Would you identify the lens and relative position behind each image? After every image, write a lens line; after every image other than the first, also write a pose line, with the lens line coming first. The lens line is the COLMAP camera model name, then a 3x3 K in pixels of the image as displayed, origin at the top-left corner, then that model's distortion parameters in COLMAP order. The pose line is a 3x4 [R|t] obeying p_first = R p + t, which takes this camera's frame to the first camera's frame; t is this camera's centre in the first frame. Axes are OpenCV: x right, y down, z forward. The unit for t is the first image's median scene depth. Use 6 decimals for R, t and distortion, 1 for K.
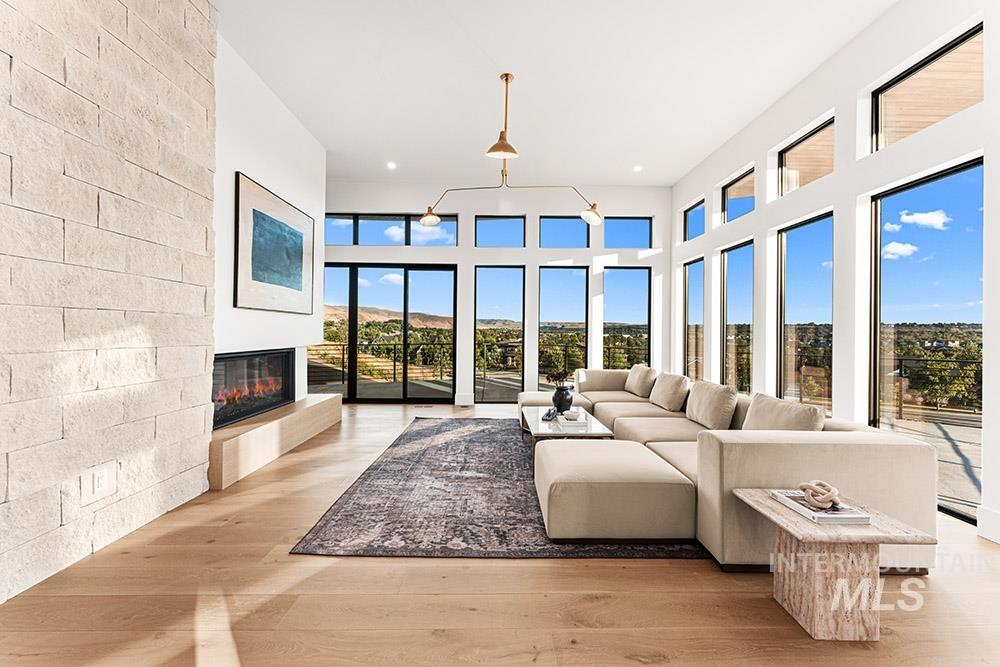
lens RADIAL K [[403.5, 0, 494.7], [0, 403.5, 328.6], [0, 0, 1]] dist [-0.000138, -0.000030]
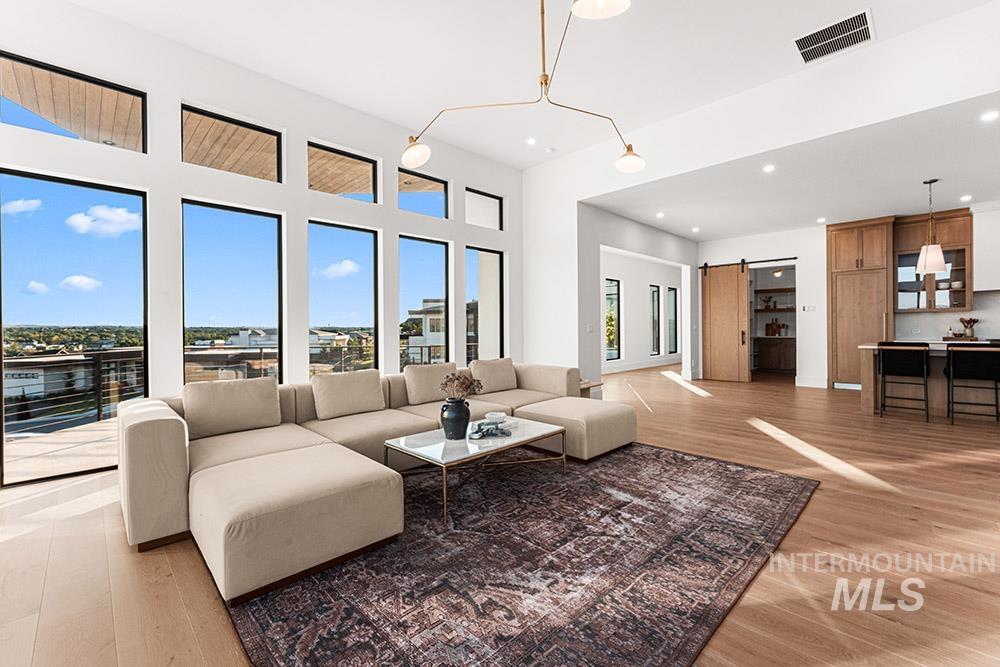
lens RADIAL K [[419.5, 0, 501.4], [0, 419.5, 323.8], [0, 0, 1]] dist [-0.014378, 0.000177]
pose [[-0.697570, 0.003160, 0.716510, -0.519230], [0.000196, 0.999991, -0.004220, 0.023633], [-0.716517, -0.002803, -0.697564, 1.861592]]
